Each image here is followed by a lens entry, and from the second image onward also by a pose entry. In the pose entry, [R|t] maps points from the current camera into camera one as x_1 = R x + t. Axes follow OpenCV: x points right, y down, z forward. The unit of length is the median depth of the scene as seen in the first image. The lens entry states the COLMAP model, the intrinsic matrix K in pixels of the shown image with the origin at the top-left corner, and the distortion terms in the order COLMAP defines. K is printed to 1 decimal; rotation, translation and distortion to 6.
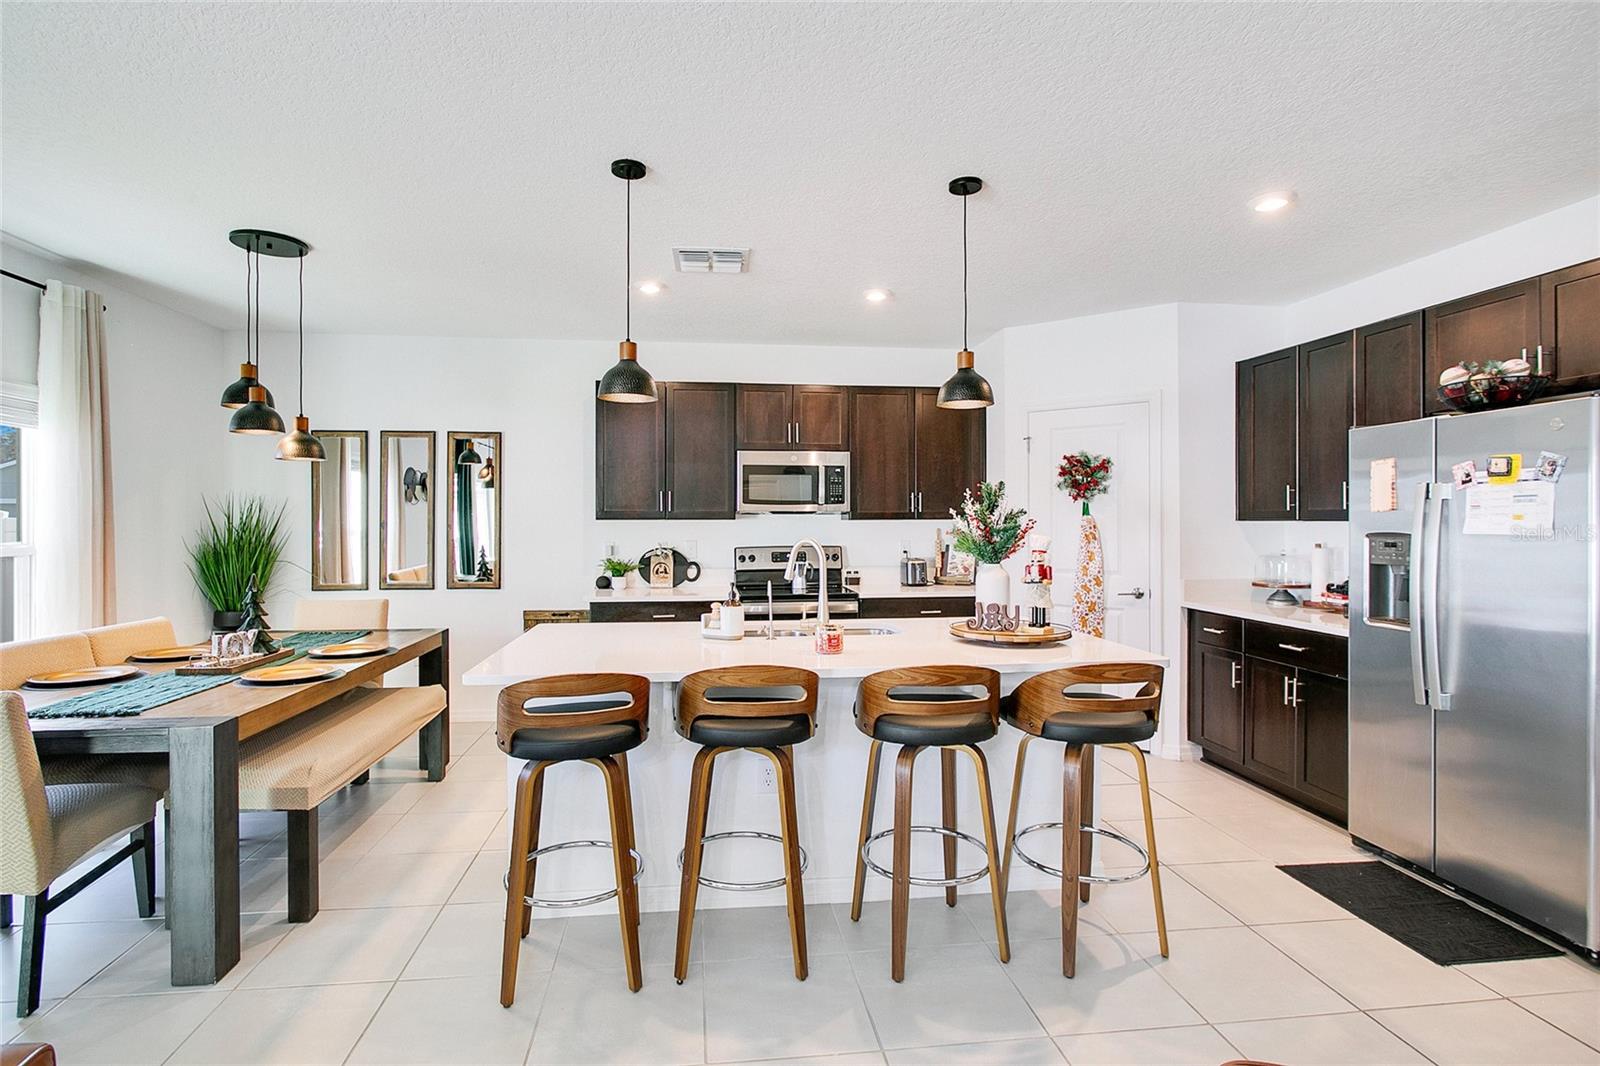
lens RADIAL K [[790.4, 0, 790.9], [0, 790.4, 521.7], [0, 0, 1]] dist [-0.011875, 0.003204]
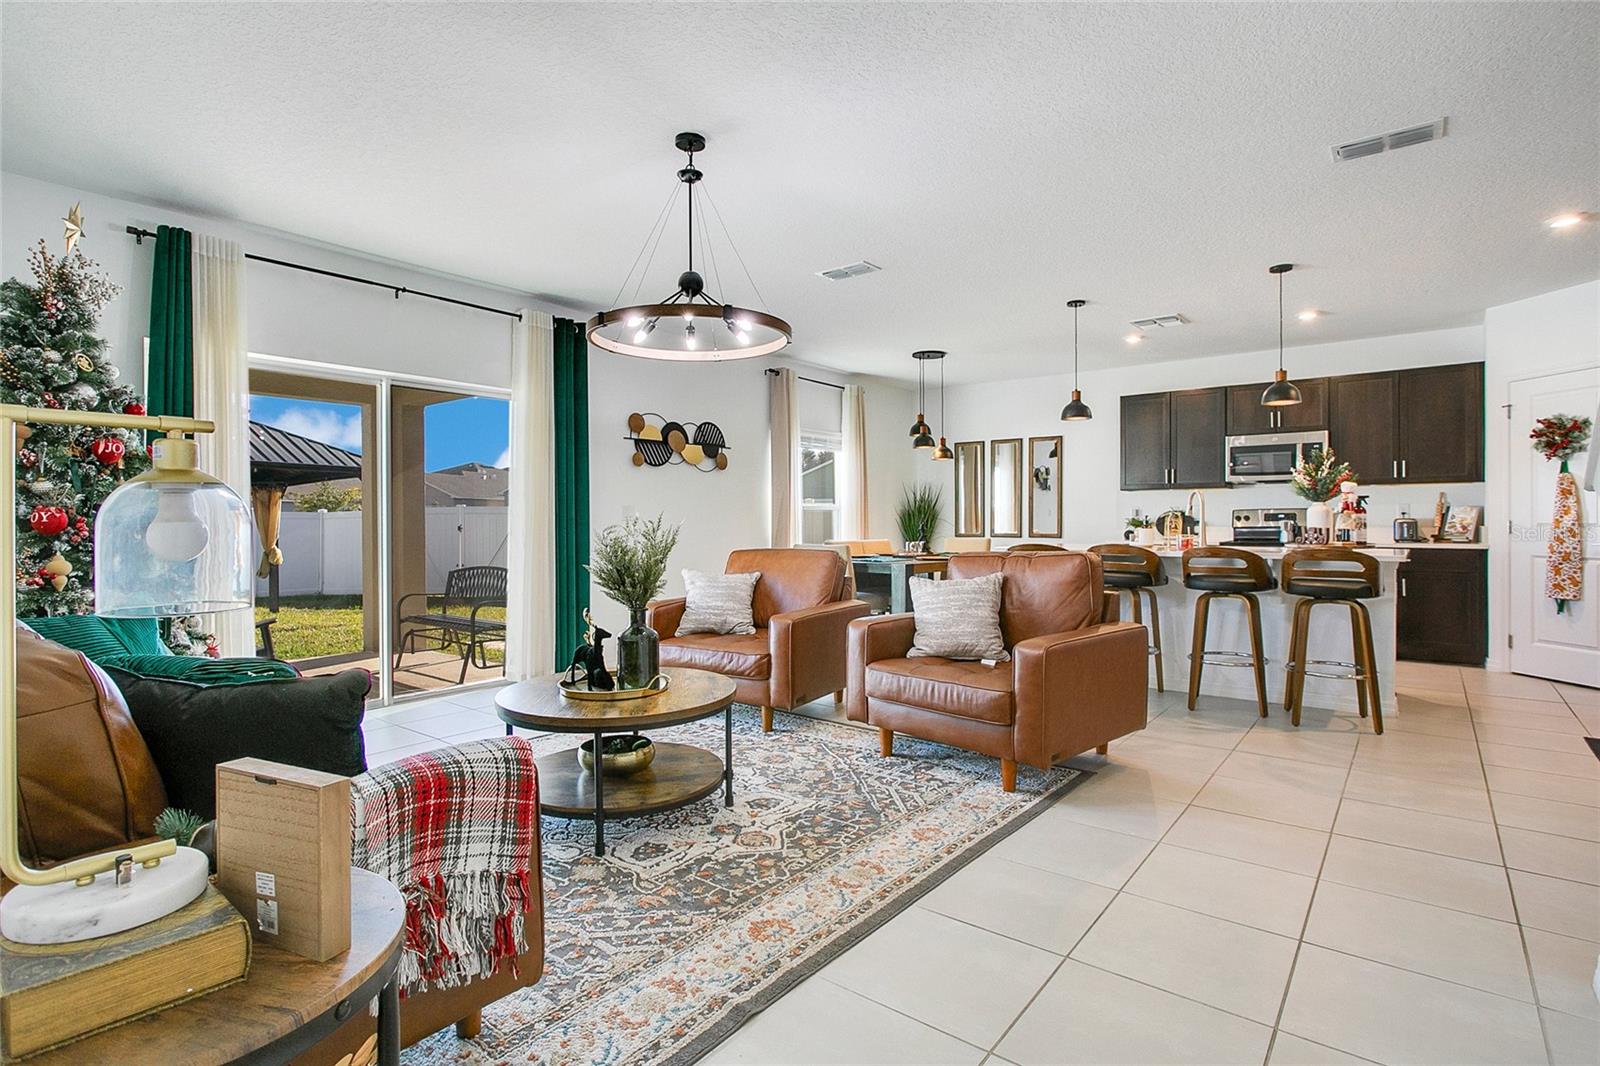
lens RADIAL K [[790.4, 0, 769.5], [0, 790.4, 518.0], [0, 0, 1]] dist [-0.011875, 0.003204]
pose [[0.688107, -0.001442, -0.725608, 0.371175], [0.000902, 0.999999, -0.001132, 0.049813], [0.725609, 0.000125, 0.688108, -0.489480]]
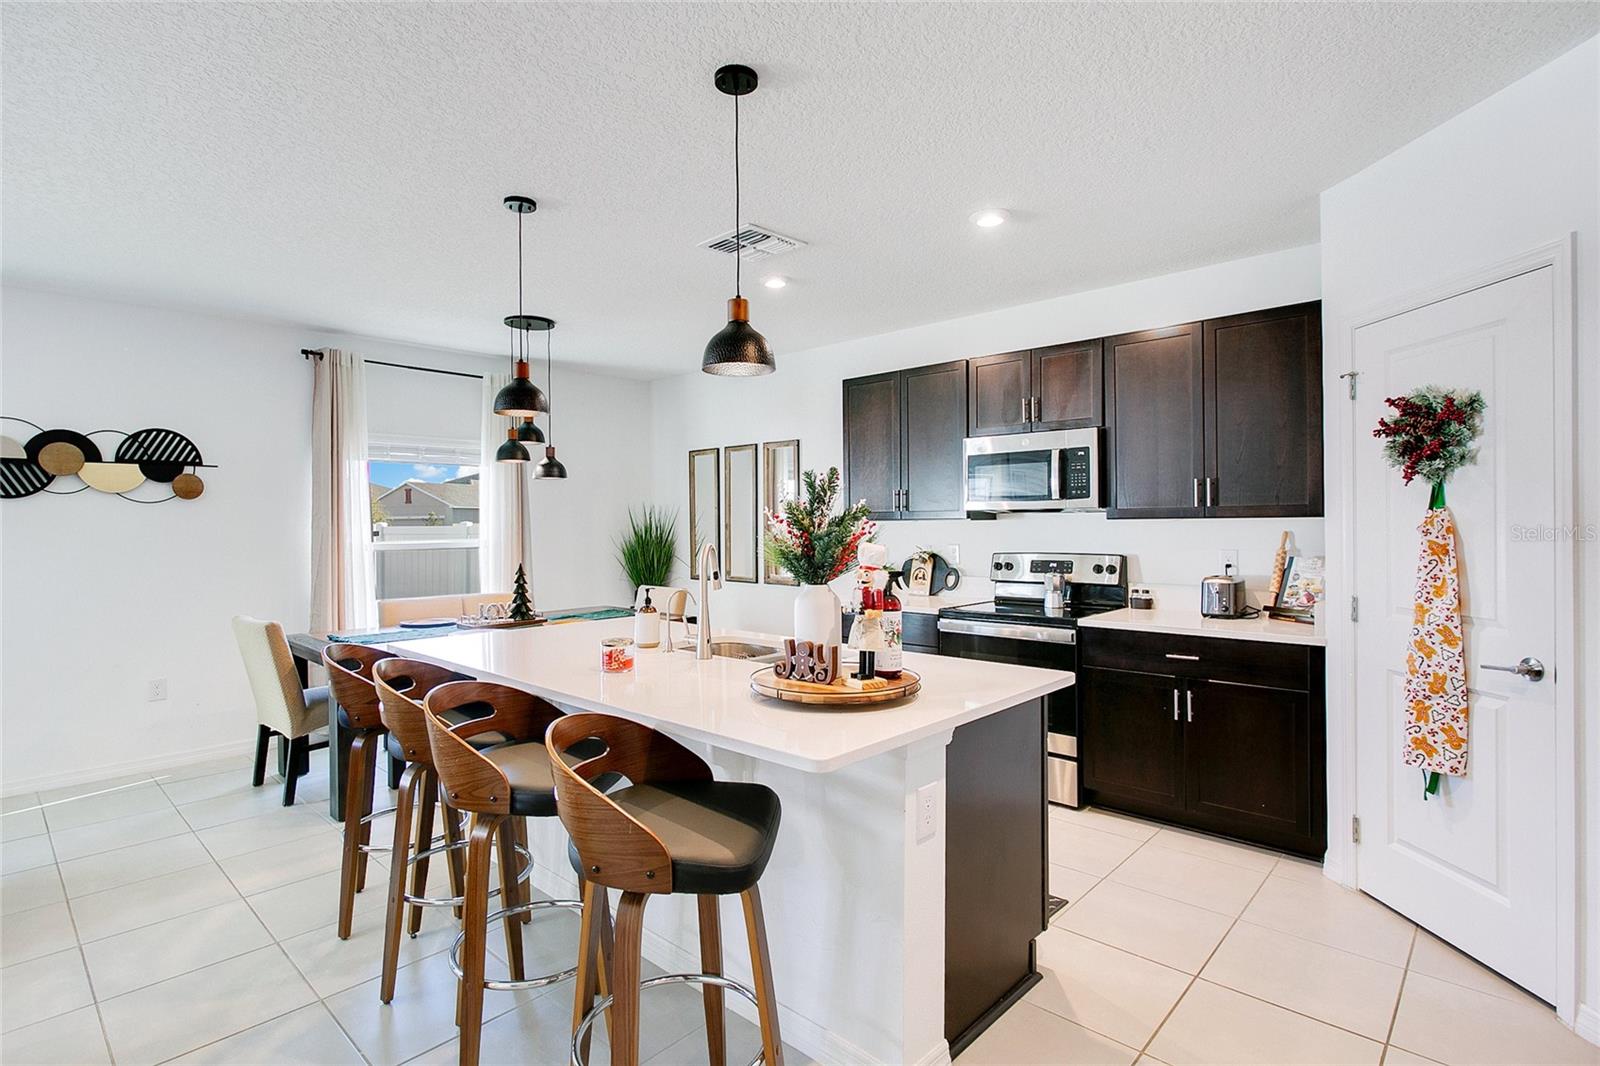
lens RADIAL K [[790.4, 0, 773.0], [0, 790.4, 520.6], [0, 0, 1]] dist [-0.011875, 0.003204]
pose [[0.638797, -0.006060, -0.769352, 0.453751], [0.006970, 0.999974, -0.002090, -0.001736], [0.769344, -0.004027, 0.638822, 0.301529]]
